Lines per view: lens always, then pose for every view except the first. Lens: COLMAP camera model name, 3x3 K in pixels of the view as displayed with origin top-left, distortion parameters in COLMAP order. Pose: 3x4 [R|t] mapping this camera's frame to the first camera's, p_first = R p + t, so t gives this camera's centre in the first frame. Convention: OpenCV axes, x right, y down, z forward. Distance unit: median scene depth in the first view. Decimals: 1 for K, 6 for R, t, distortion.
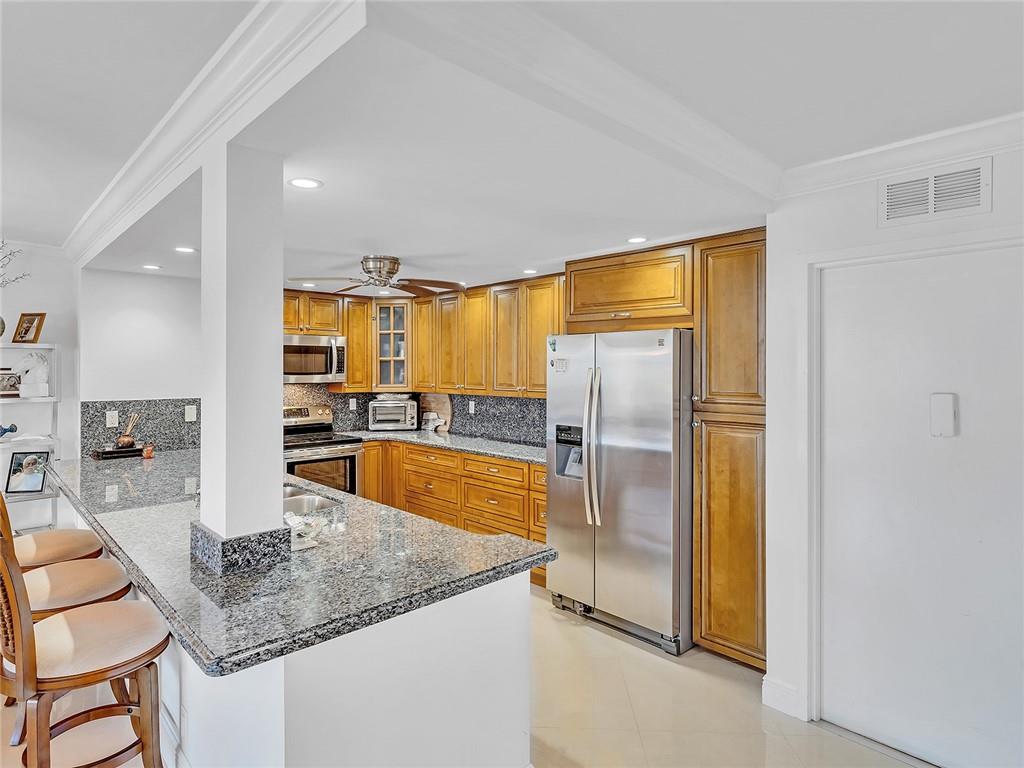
lens RADIAL K [[568.1, 0, 513.7], [0, 568.1, 365.8], [0, 0, 1]] dist [-0.005114, -0.001076]
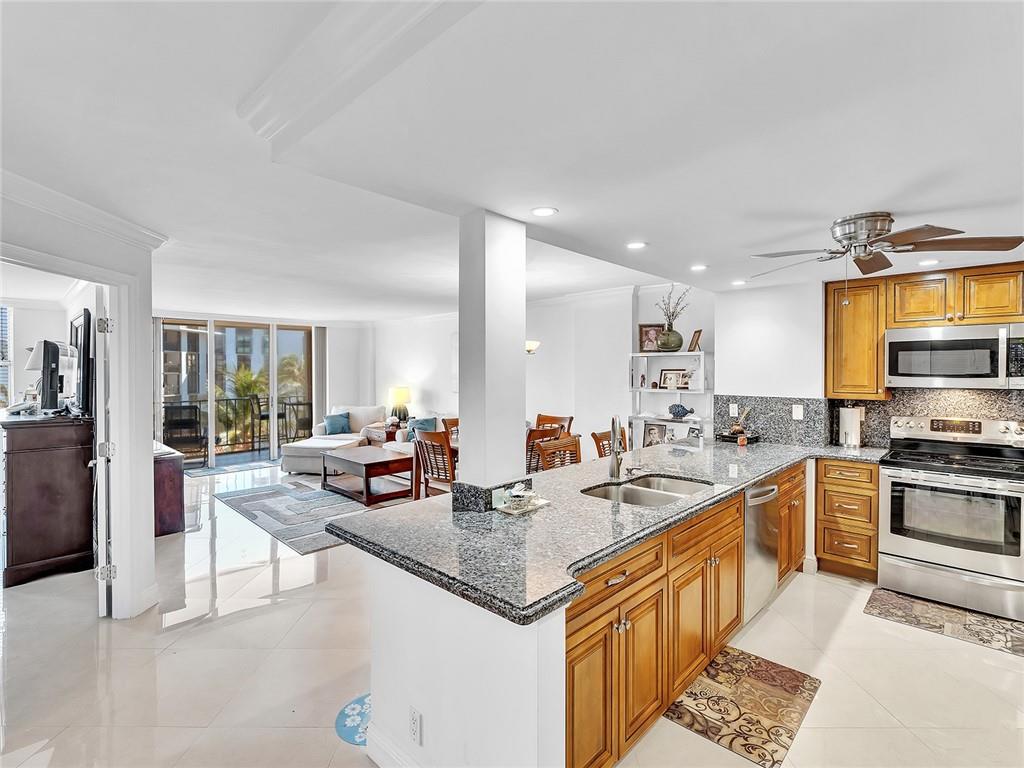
lens RADIAL K [[492.3, 0, 512.2], [0, 492.3, 377.1], [0, 0, 1]] dist [-0.001351, -0.000296]
pose [[0.044182, 0.013741, -0.998929, 0.345115], [0.003336, 0.999898, 0.013902, 0.004898], [0.999018, -0.003947, 0.044132, 0.470363]]
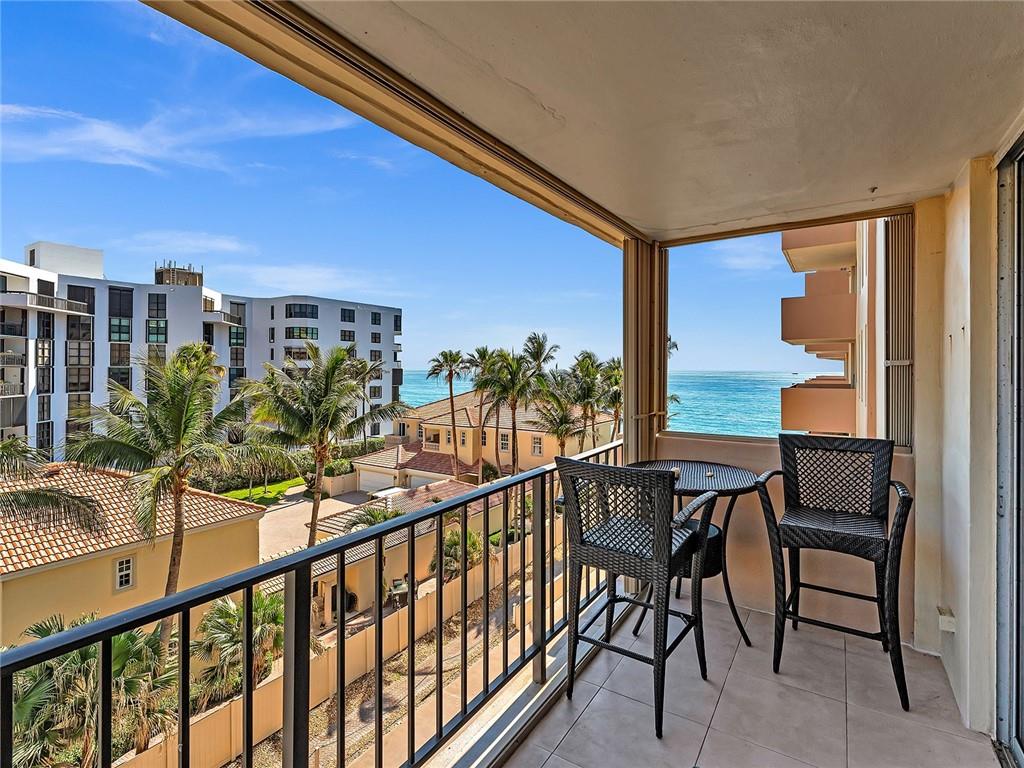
lens RADIAL K [[503.6, 0, 515.5], [0, 503.6, 377.1], [0, 0, 1]] dist [-0.018645, 0.000088]
pose [[0.237039, 0.021892, -0.971253, -1.631334], [-0.003685, 0.999759, 0.021636, 0.024375], [0.971493, -0.001550, 0.237062, -0.899870]]
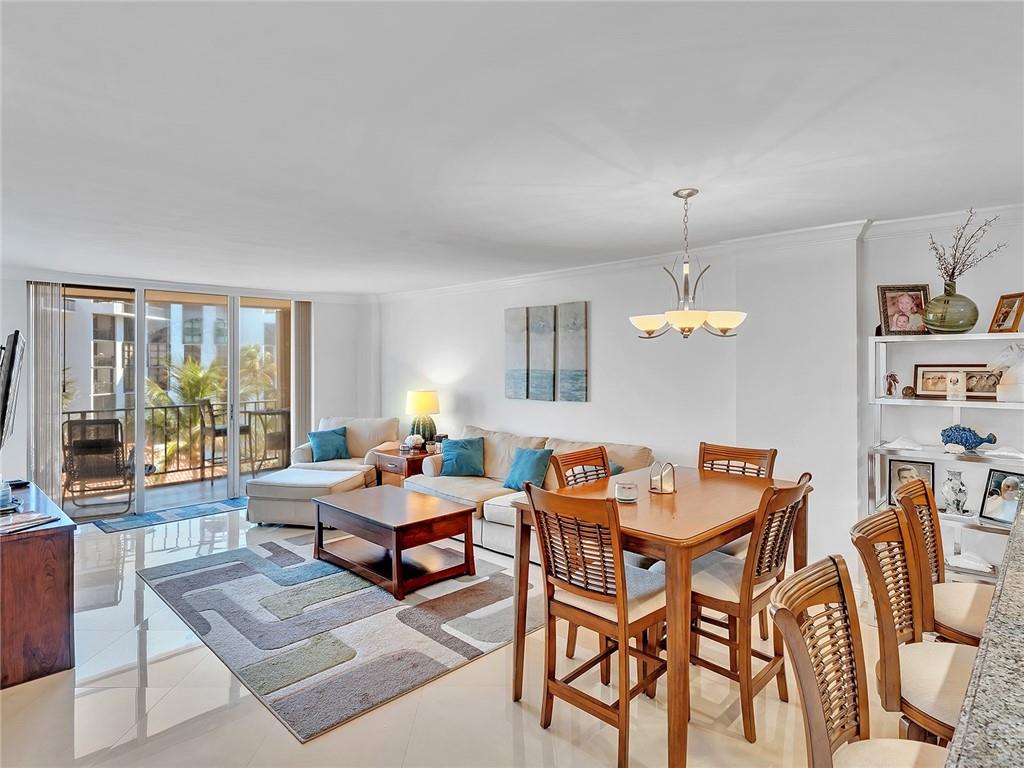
lens RADIAL K [[581.1, 0, 512.9], [0, 581.1, 364.2], [0, 0, 1]] dist [0.001146, -0.000275]
pose [[0.048854, 0.001408, -0.998805, -0.084504], [0.003780, 0.999992, 0.001595, -0.000334], [0.998799, -0.003853, 0.048848, 0.267127]]
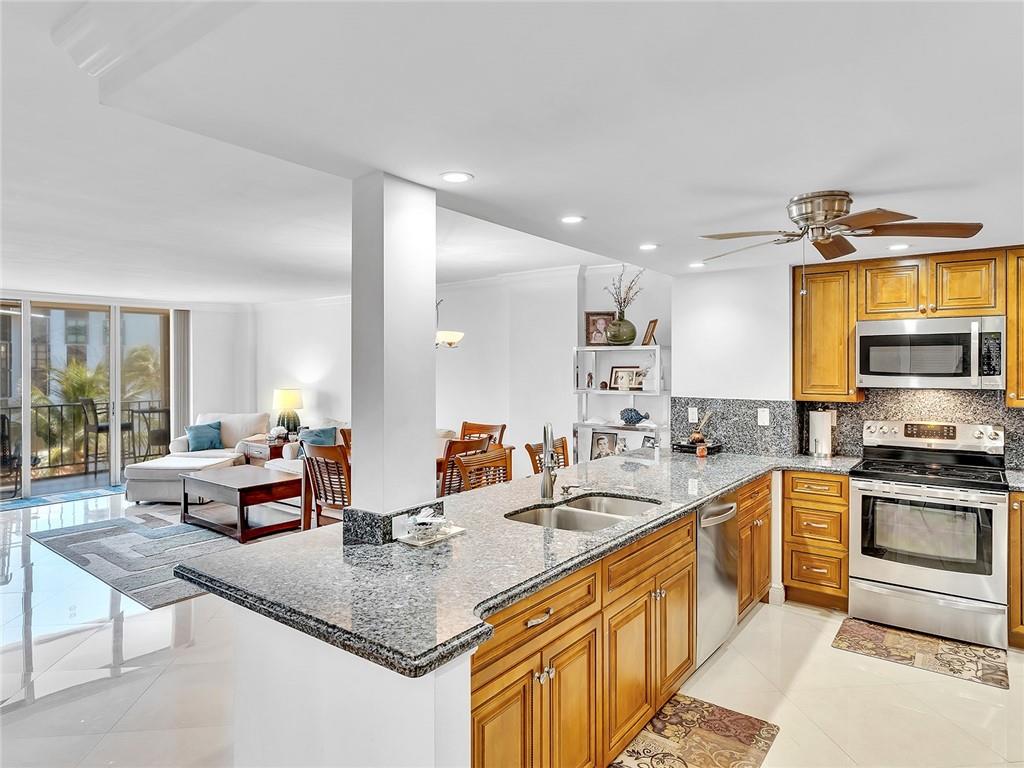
lens RADIAL K [[616.7, 0, 511.8], [0, 616.7, 370.0], [0, 0, 1]] dist [0.001455, -0.002977]
pose [[0.158530, 0.006182, -0.987335, 0.364819], [0.002724, 0.999974, 0.006699, 0.001930], [0.987350, -0.003752, 0.158509, 0.490188]]
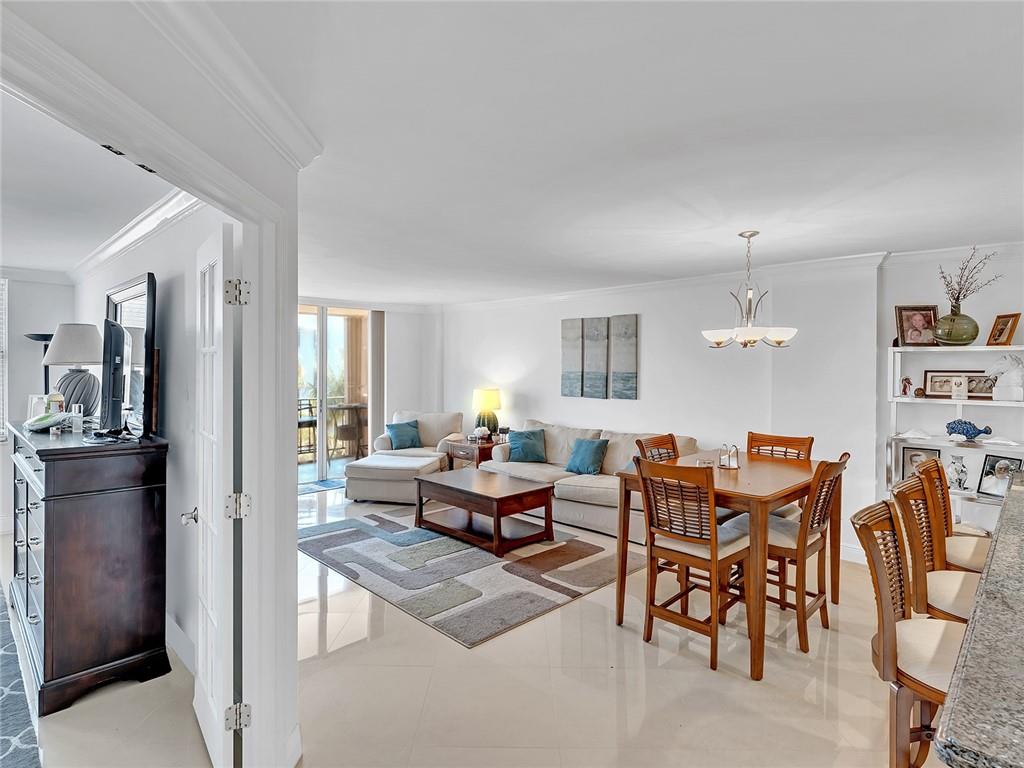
lens RADIAL K [[552.5, 0, 509.4], [0, 552.5, 370.6], [0, 0, 1]] dist [-0.000314, 0.000108]
pose [[0.033897, 0.009415, -0.999381, 0.068313], [-0.004174, 0.999948, 0.009278, -0.001860], [0.999417, 0.003857, 0.033935, 0.109551]]
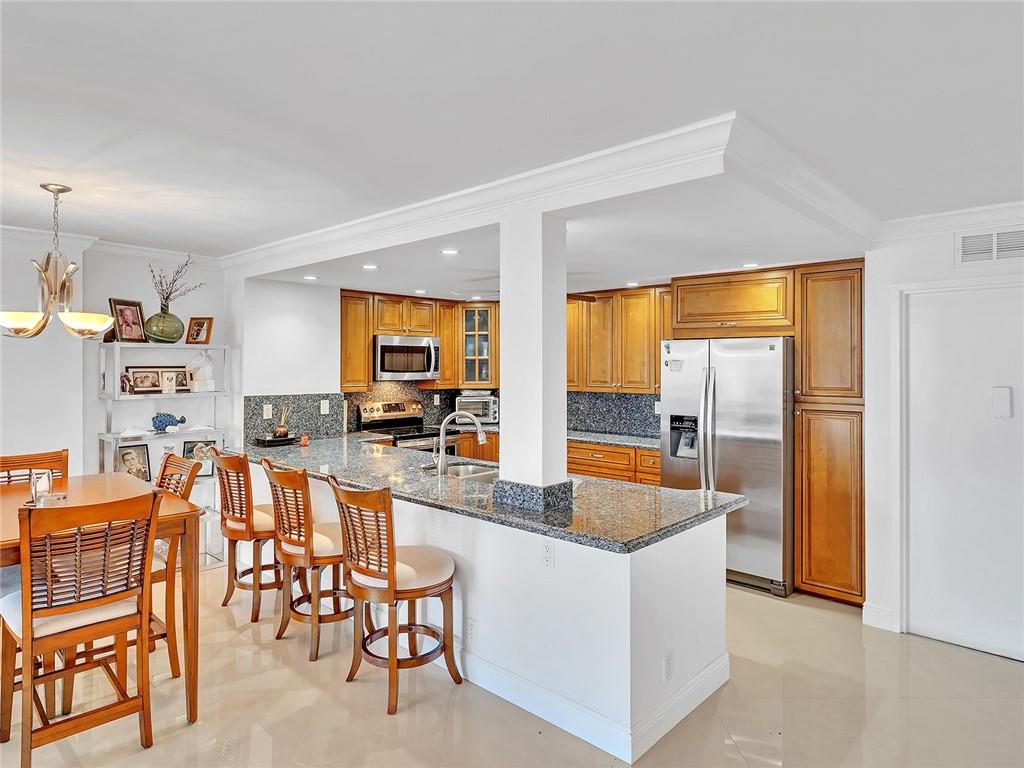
lens RADIAL K [[613.2, 0, 514.0], [0, 613.2, 359.4], [0, 0, 1]] dist [-0.004803, -0.000919]
pose [[0.998503, 0.003079, 0.054619, -0.288472], [-0.002797, 0.999982, -0.005241, -0.004683], [-0.054634, 0.005081, 0.998494, -0.241807]]
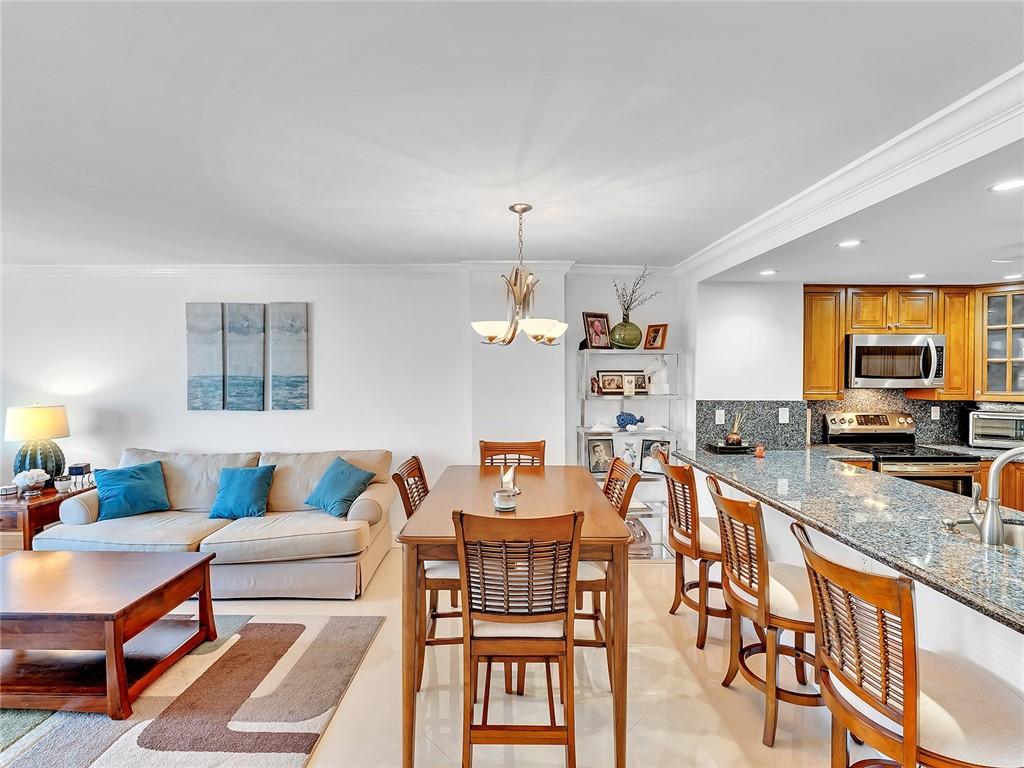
lens RADIAL K [[486.2, 0, 512.4], [0, 486.2, 377.2], [0, 0, 1]] dist [-0.003487, -0.000623]
pose [[0.732299, 0.012728, -0.680865, -0.364254], [-0.000043, 0.999826, 0.018645, -0.000976], [0.680984, -0.013625, 0.732172, 0.036766]]
